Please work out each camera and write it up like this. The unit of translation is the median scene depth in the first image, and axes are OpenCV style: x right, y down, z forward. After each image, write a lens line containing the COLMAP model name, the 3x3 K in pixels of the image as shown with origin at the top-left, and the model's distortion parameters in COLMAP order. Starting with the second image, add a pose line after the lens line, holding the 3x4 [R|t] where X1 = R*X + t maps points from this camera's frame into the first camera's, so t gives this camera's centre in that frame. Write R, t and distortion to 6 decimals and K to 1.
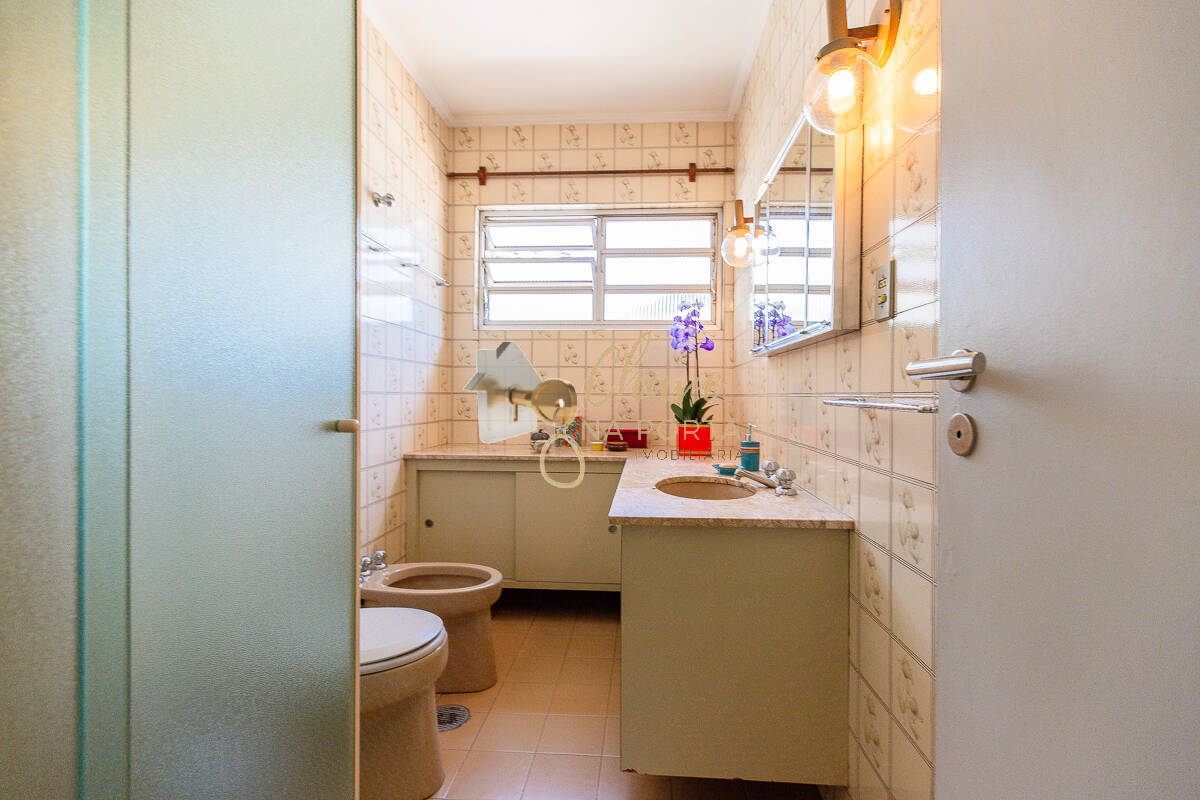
lens RADIAL K [[538.8, 0, 596.7], [0, 538.8, 394.4], [0, 0, 1]] dist [0.008679, 0.000205]
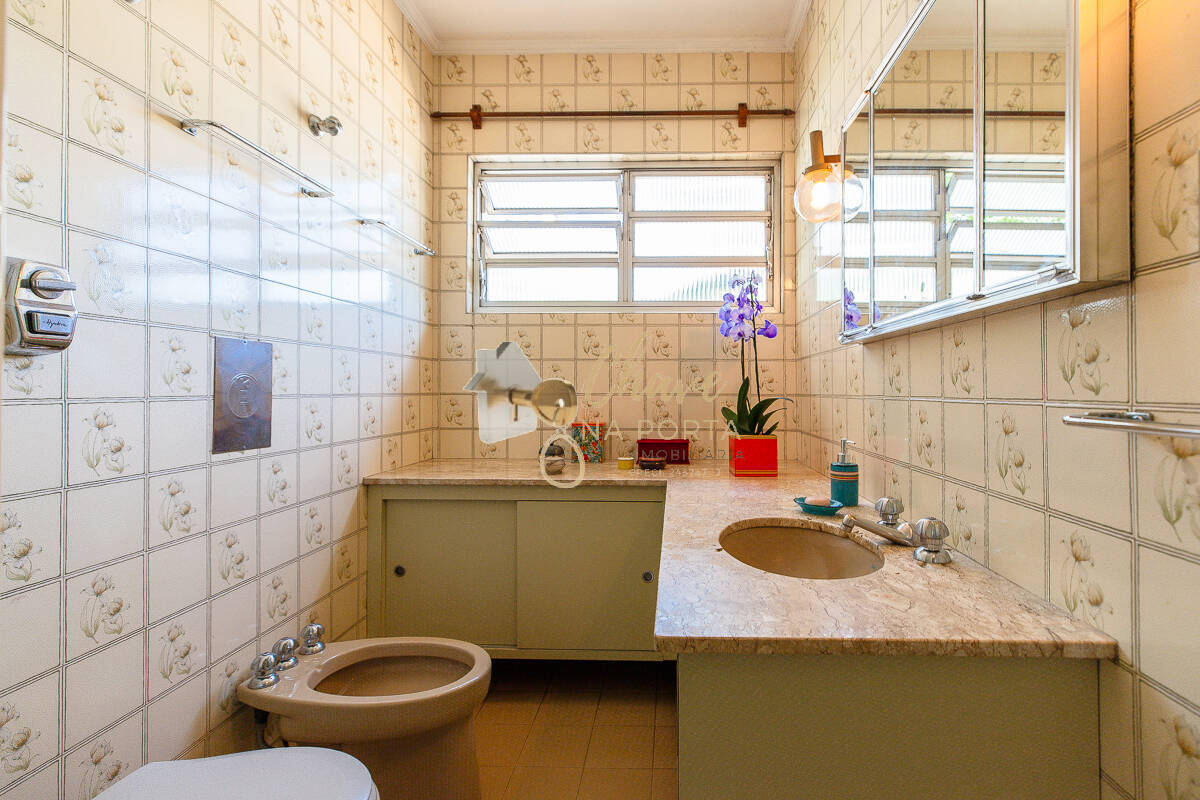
lens RADIAL K [[550.0, 0, 654.8], [0, 550.0, 411.6], [0, 0, 1]] dist [0.002630, 0.000110]
pose [[0.998265, -0.007125, 0.058451, -0.002765], [0.004815, 0.999205, 0.039568, -0.006297], [-0.058687, -0.039218, 0.997506, 0.182110]]
